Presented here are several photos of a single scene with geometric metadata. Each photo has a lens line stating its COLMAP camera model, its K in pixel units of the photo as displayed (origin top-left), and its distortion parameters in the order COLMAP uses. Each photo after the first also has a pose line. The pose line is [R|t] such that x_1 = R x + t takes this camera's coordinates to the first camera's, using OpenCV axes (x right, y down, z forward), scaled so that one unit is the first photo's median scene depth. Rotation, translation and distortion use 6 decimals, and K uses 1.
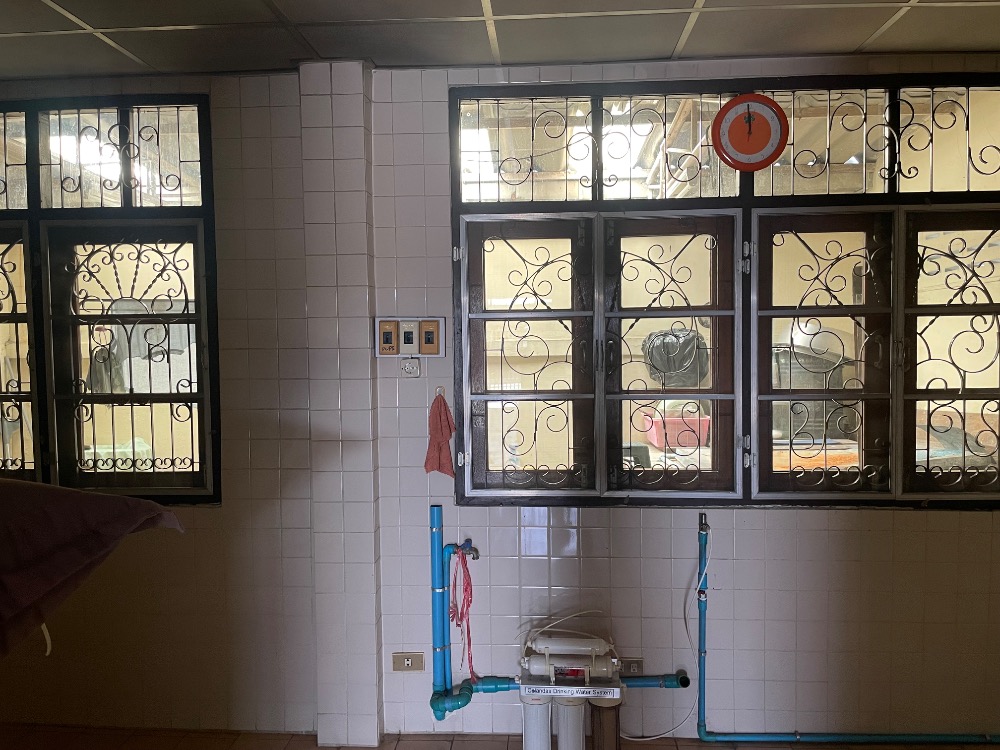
lens RADIAL K [[766.4, 0, 498.9], [0, 766.4, 377.8], [0, 0, 1]] dist [0.066194, -0.082315]
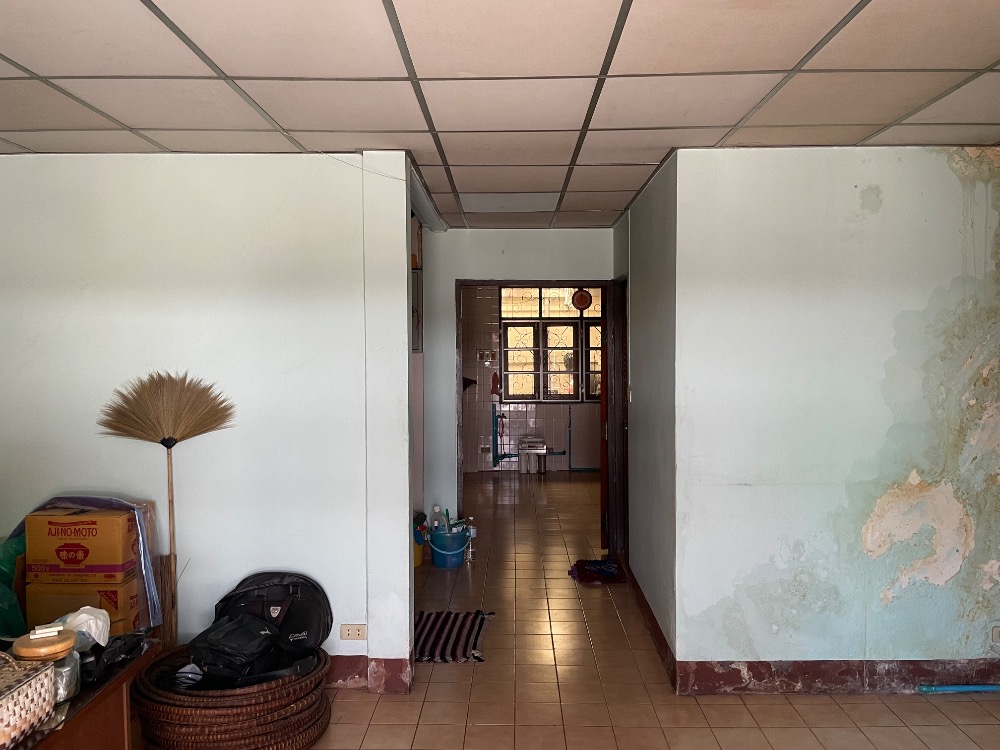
lens RADIAL K [[766.4, 0, 500.3], [0, 766.4, 375.9], [0, 0, 1]] dist [0.066194, -0.082315]
pose [[0.999906, 0.005131, 0.012724, -0.098881], [-0.004558, 0.998991, -0.044687, 0.196466], [-0.012941, 0.044625, 0.998920, -2.483735]]
